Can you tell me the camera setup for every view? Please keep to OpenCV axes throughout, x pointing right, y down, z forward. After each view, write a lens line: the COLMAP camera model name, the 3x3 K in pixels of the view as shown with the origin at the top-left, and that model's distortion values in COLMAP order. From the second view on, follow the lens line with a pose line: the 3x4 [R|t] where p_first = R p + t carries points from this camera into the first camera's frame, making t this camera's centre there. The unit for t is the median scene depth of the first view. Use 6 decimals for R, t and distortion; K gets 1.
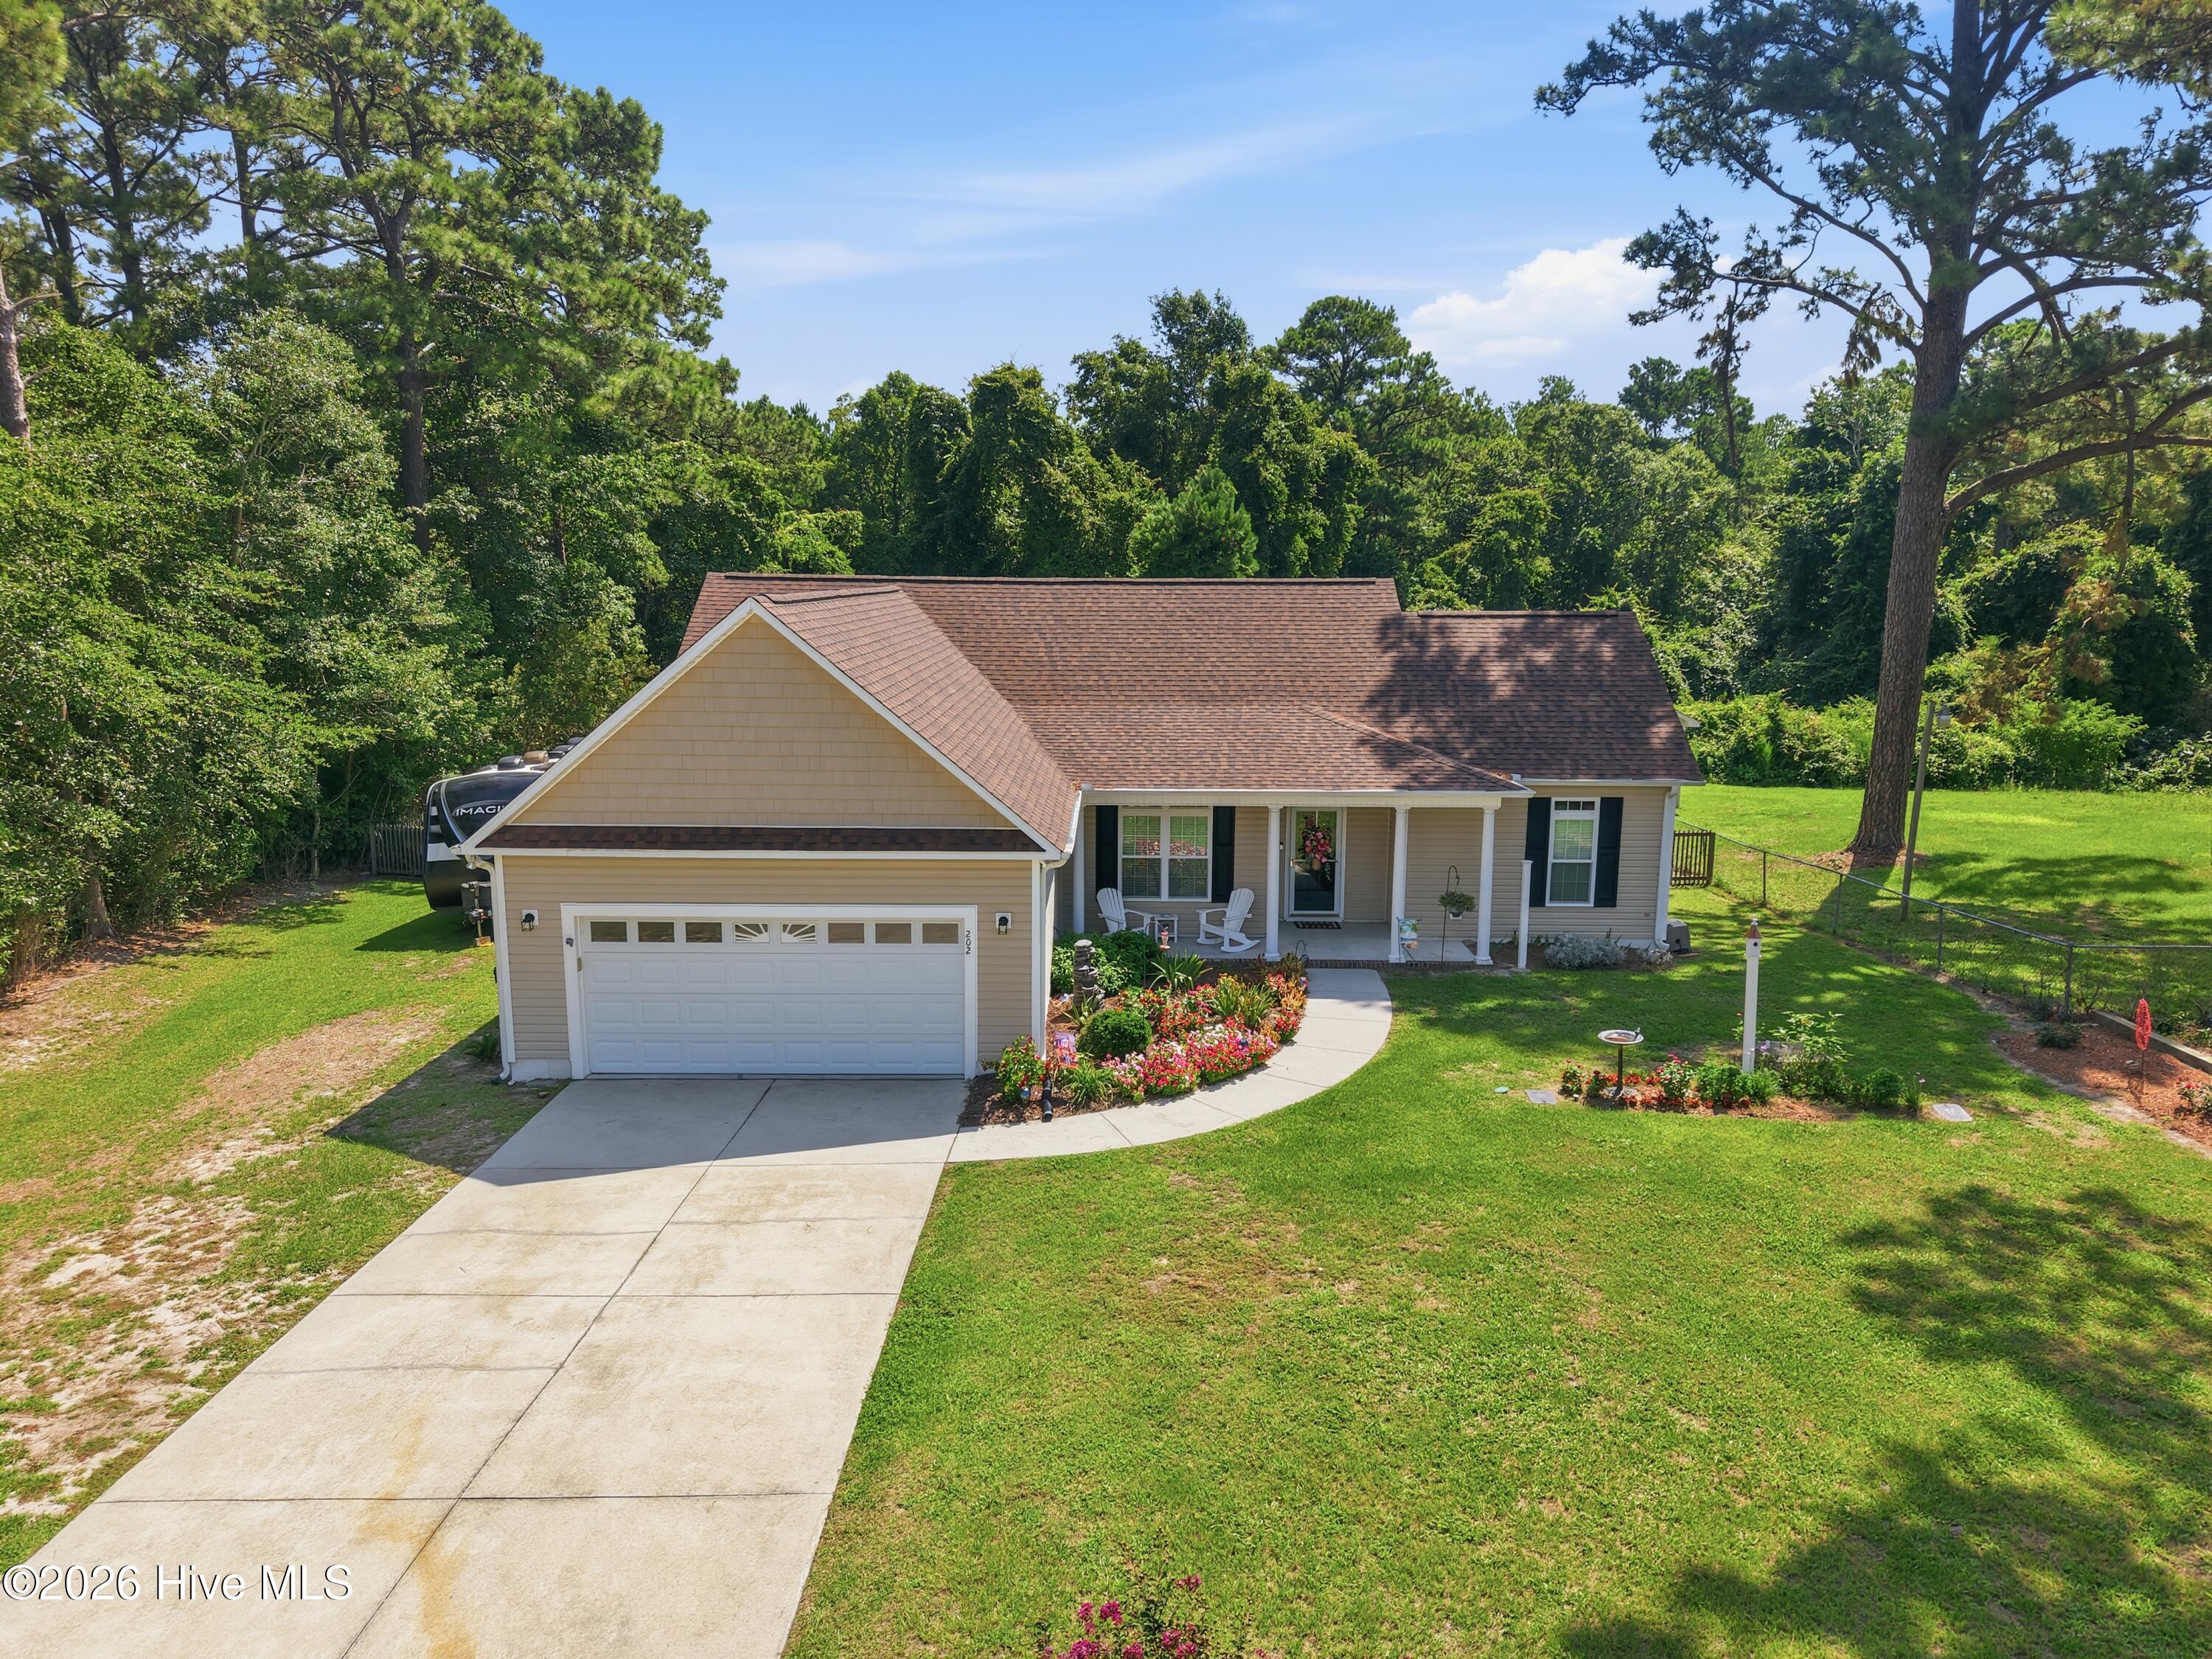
lens RADIAL K [[1474.9, 0, 1114.0], [0, 1474.9, 832.8], [0, 0, 1]] dist [0.037624, -0.038226]
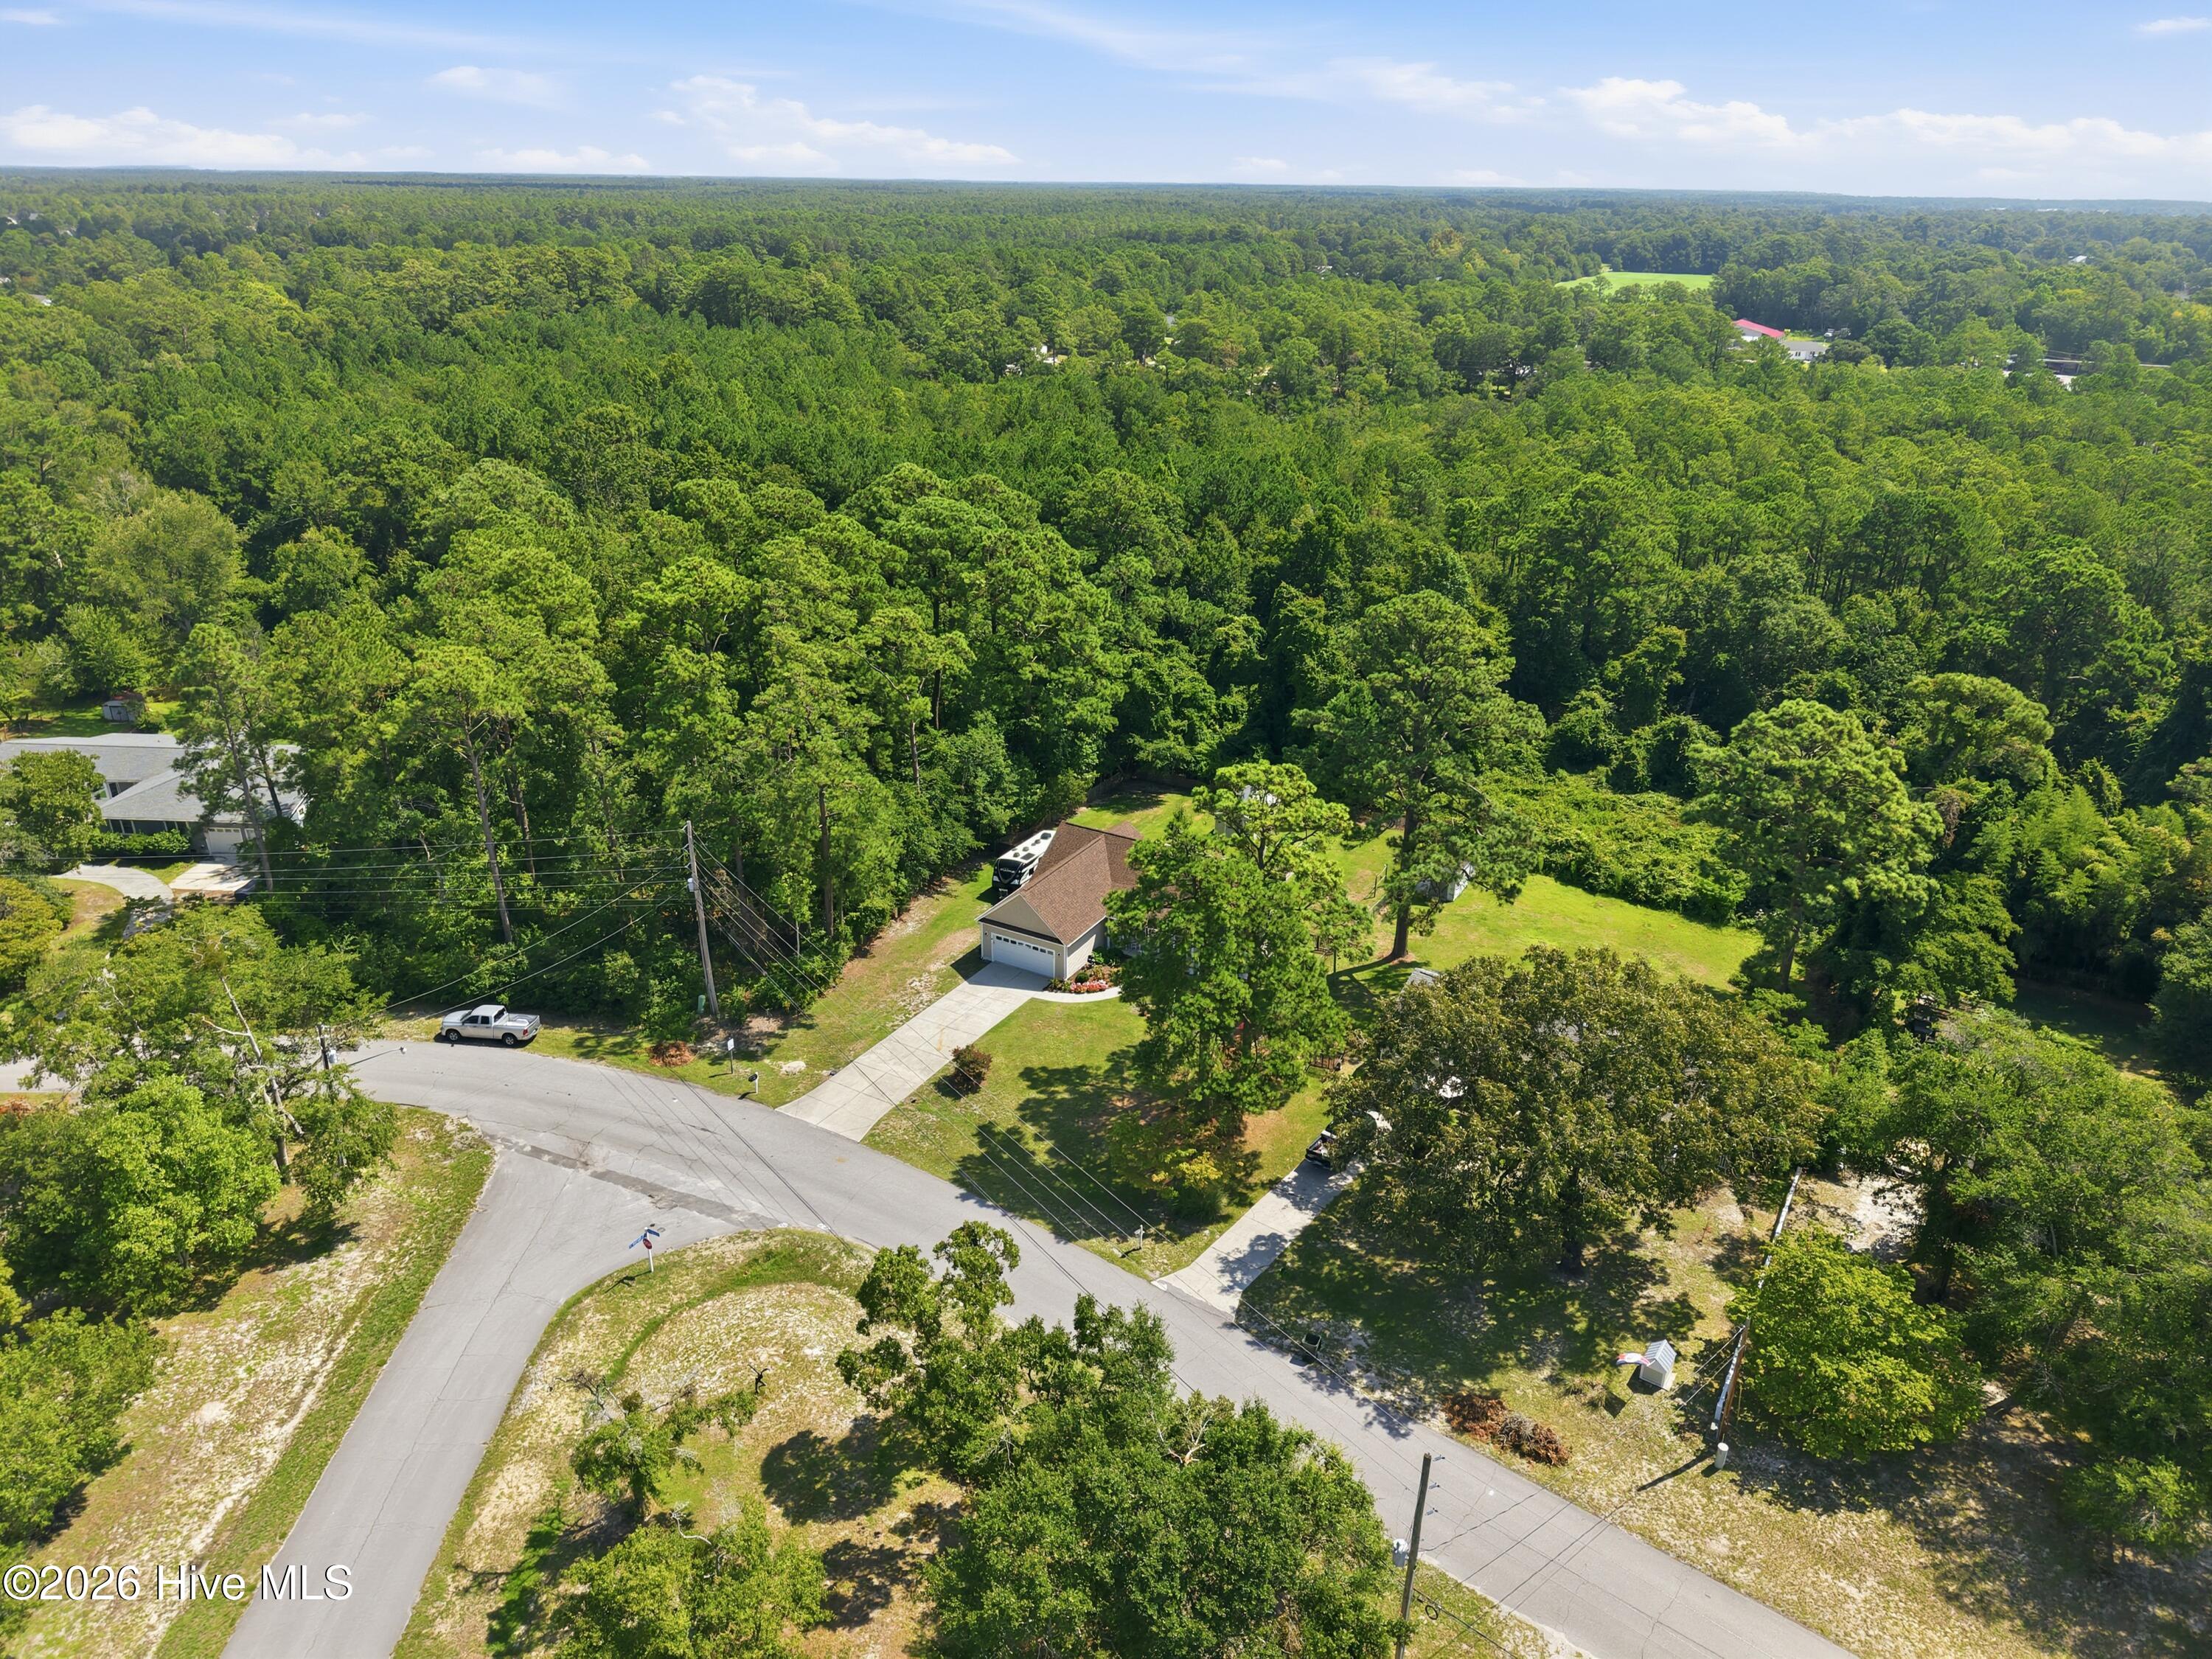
lens RADIAL K [[1462.9, 0, 1101.5], [0, 1462.9, 833.0], [0, 0, 1]] dist [0.039783, -0.042369]
pose [[0.871061, 0.211044, -0.443524, 1.236909], [-0.100544, 0.960477, 0.259565, -0.937654], [0.480774, -0.181504, 0.857853, -1.814304]]
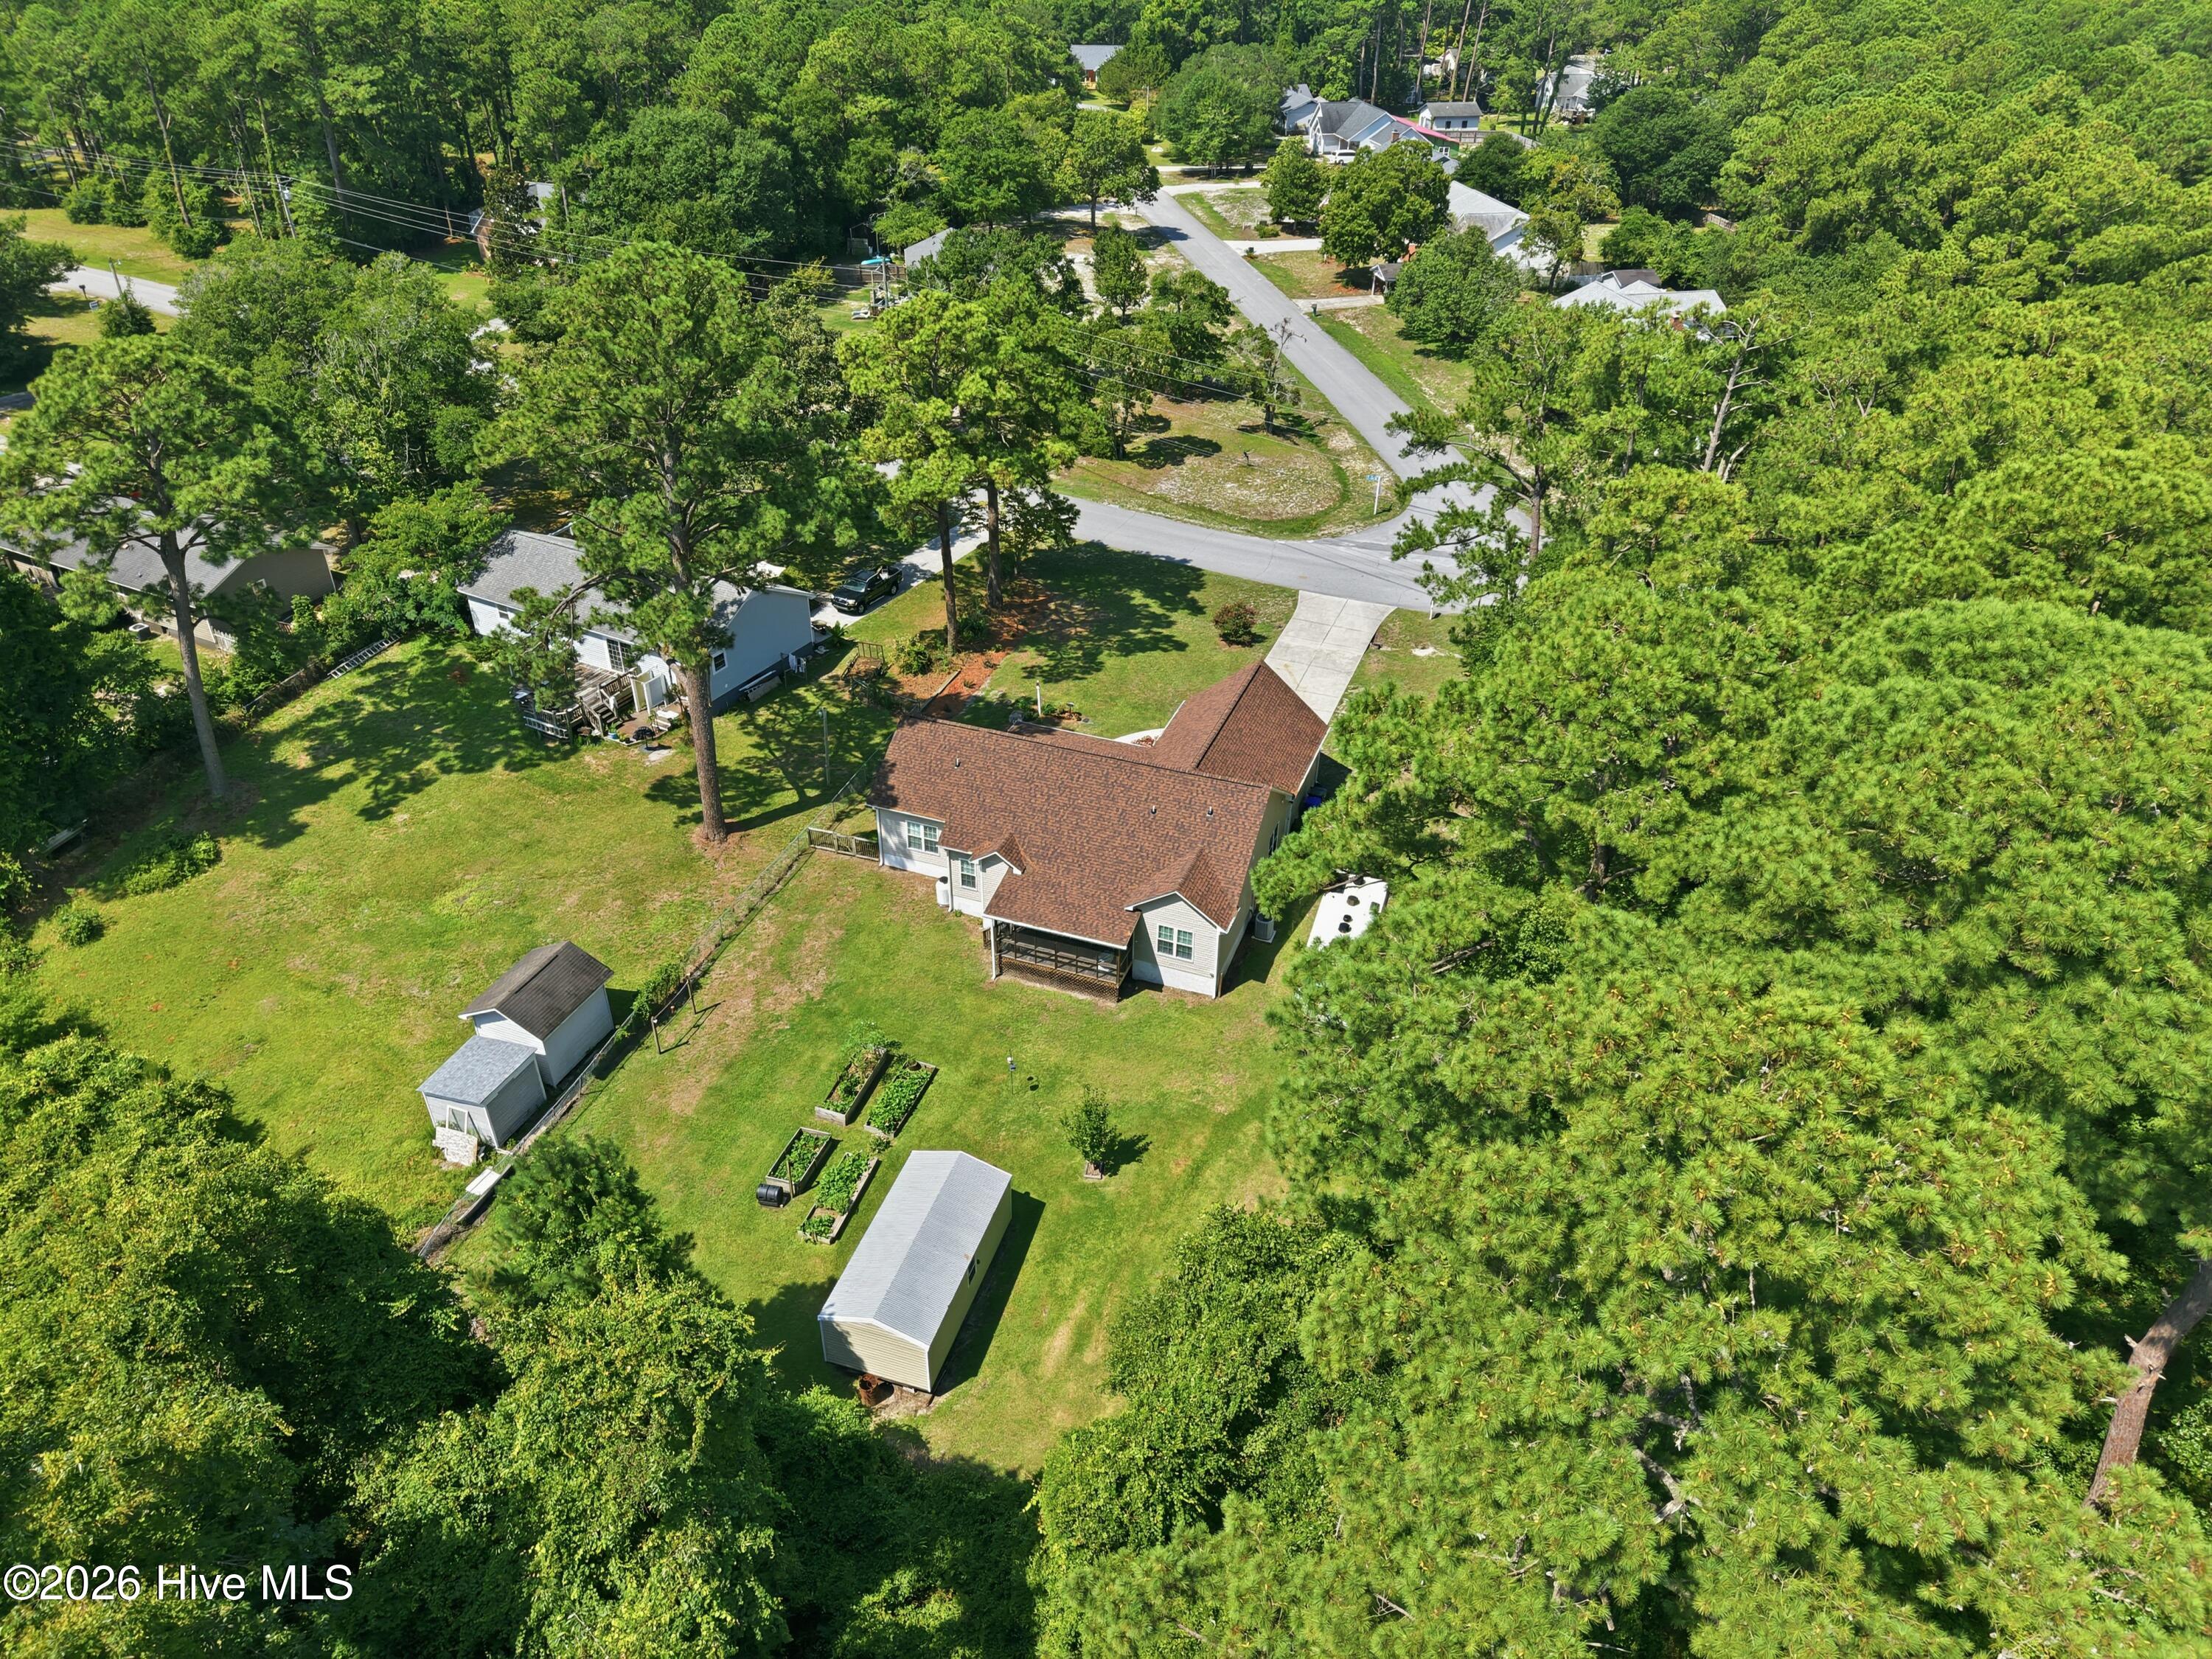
lens RADIAL K [[1462.9, 0, 1101.5], [0, 1462.9, 833.0], [0, 0, 1]] dist [0.039783, -0.042369]
pose [[-0.937591, -0.204778, 0.281049, -0.545127], [0.047006, 0.726165, 0.685912, -1.328679], [-0.344548, 0.656316, -0.671220, 2.129001]]
